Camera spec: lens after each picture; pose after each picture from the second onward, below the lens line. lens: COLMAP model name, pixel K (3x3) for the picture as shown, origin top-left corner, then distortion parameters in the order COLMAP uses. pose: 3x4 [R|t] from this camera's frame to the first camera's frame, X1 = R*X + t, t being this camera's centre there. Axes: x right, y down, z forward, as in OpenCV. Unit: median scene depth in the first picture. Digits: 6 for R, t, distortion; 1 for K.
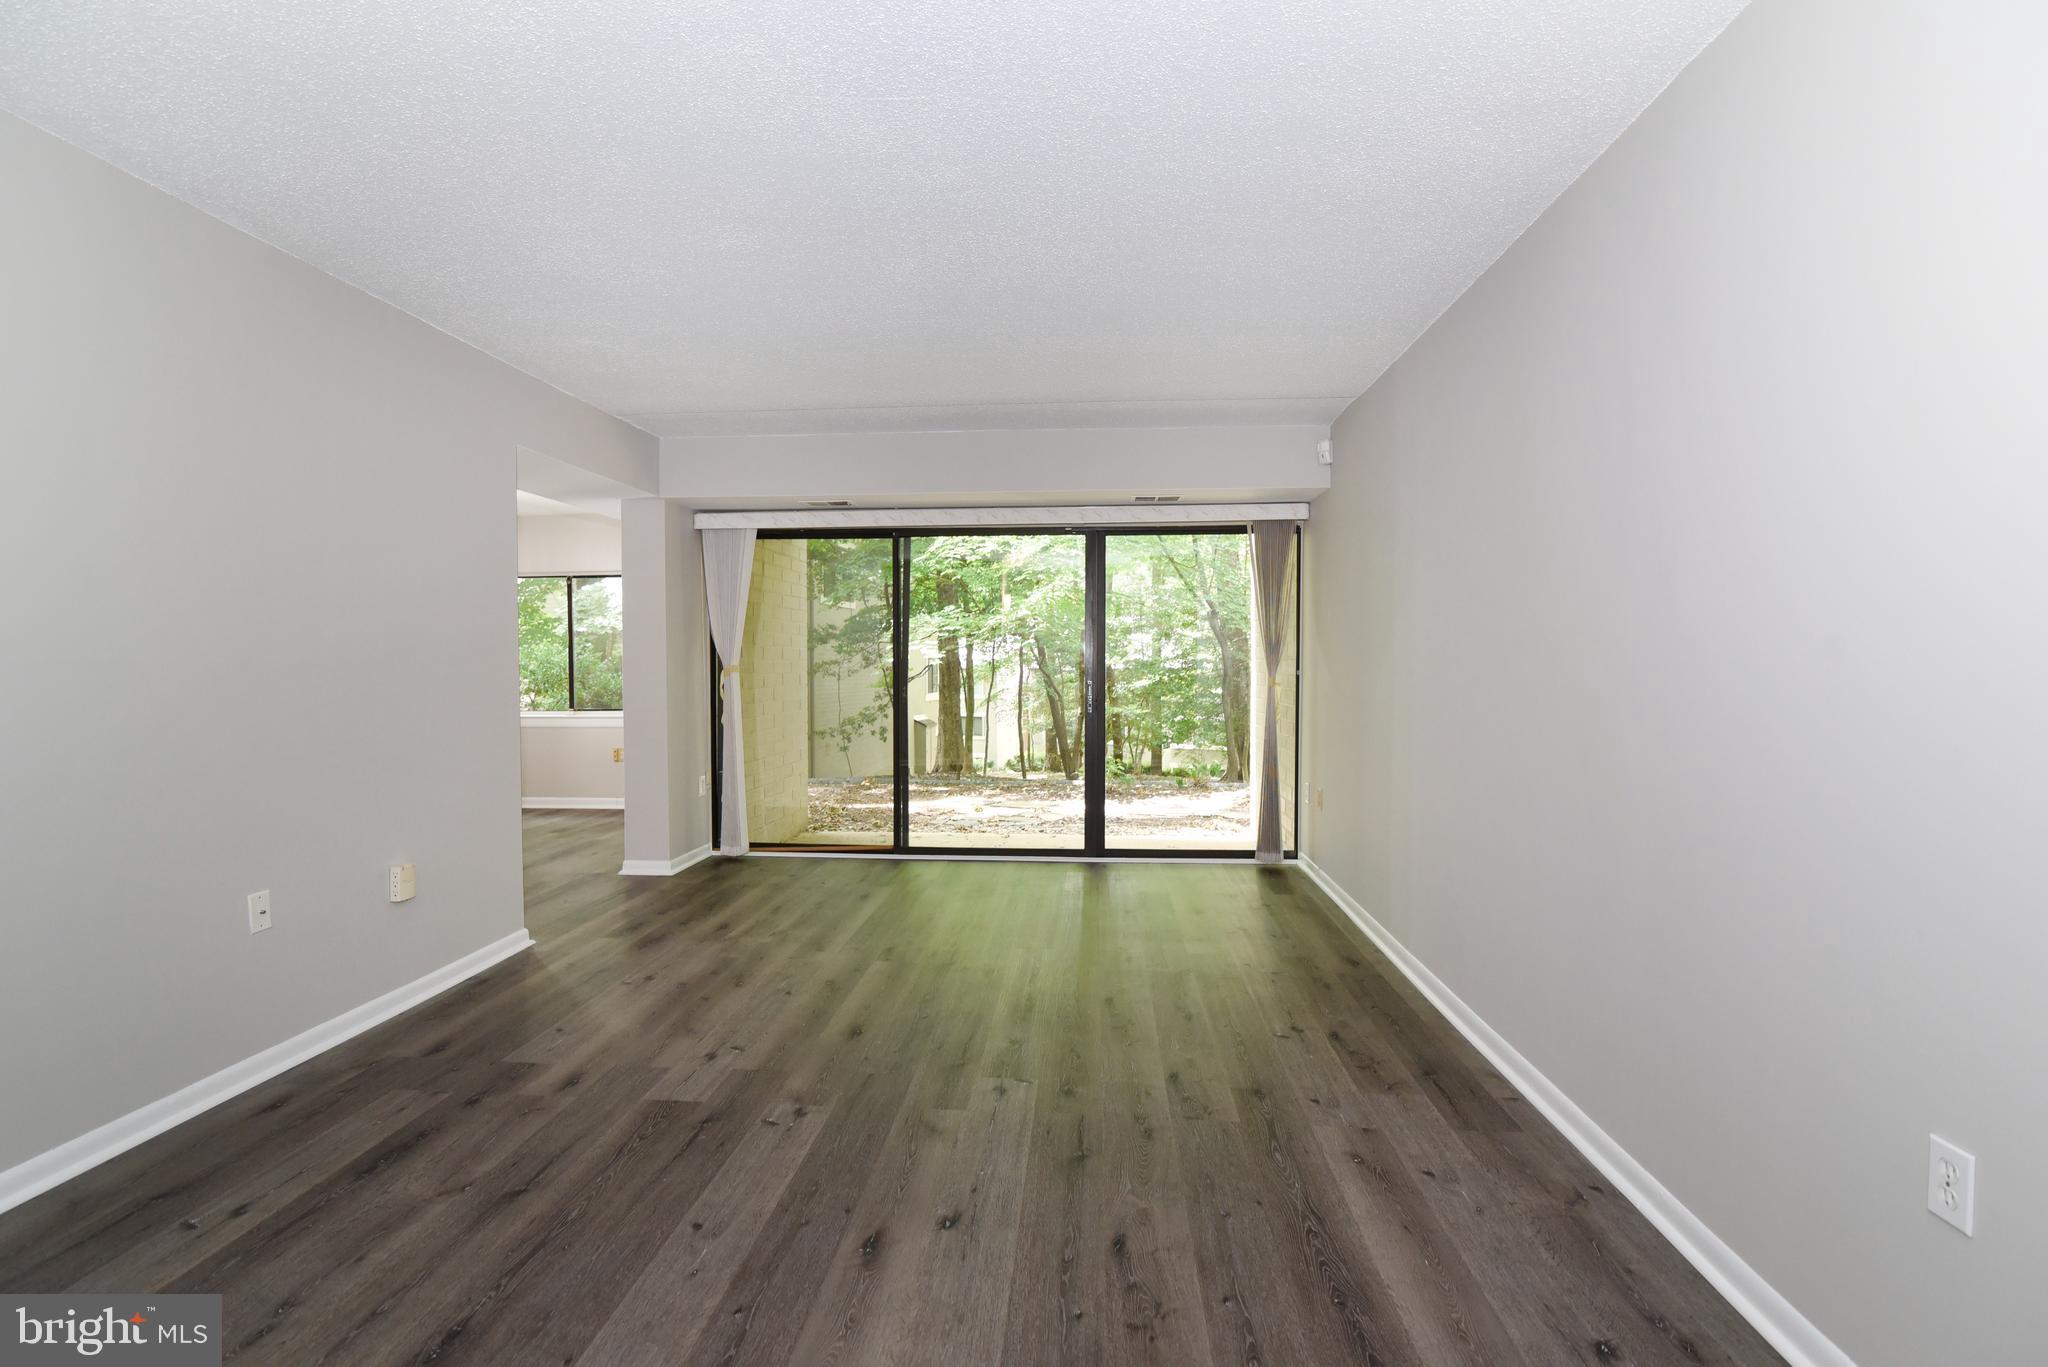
lens RADIAL K [[933.8, 0, 1019.9], [0, 933.8, 675.2], [0, 0, 1]] dist [-0.018070, 0.001047]
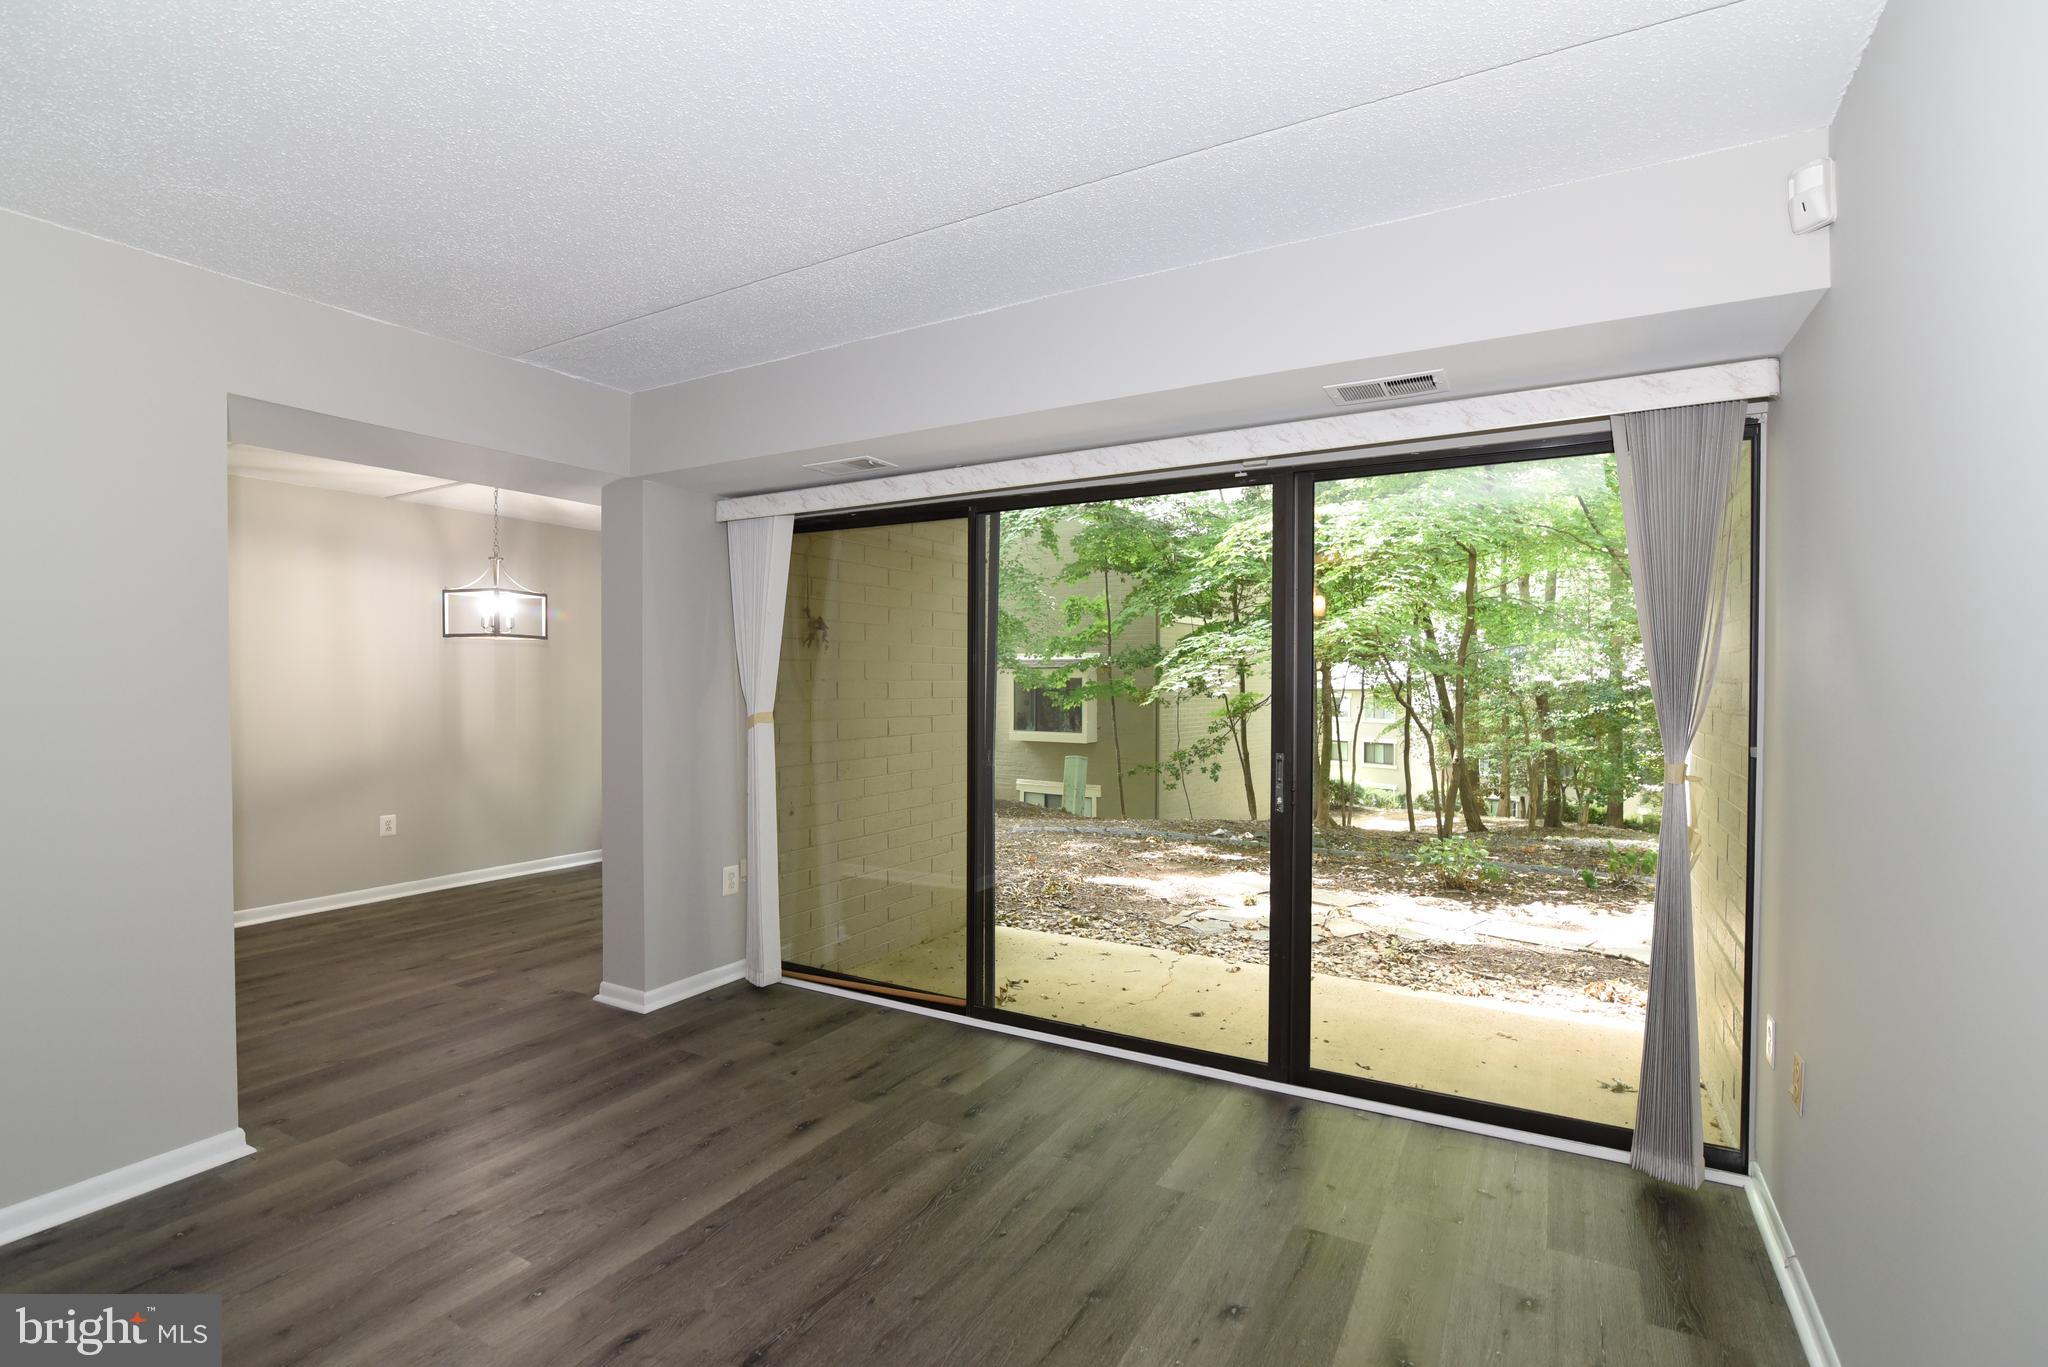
lens RADIAL K [[933.8, 0, 1026.8], [0, 933.8, 683.4], [0, 0, 1]] dist [-0.018070, 0.001047]
pose [[0.905358, 0.001408, -0.424648, 0.064055], [-0.005613, 0.999947, -0.008652, -0.010294], [0.424613, 0.010217, 0.905317, 0.168289]]
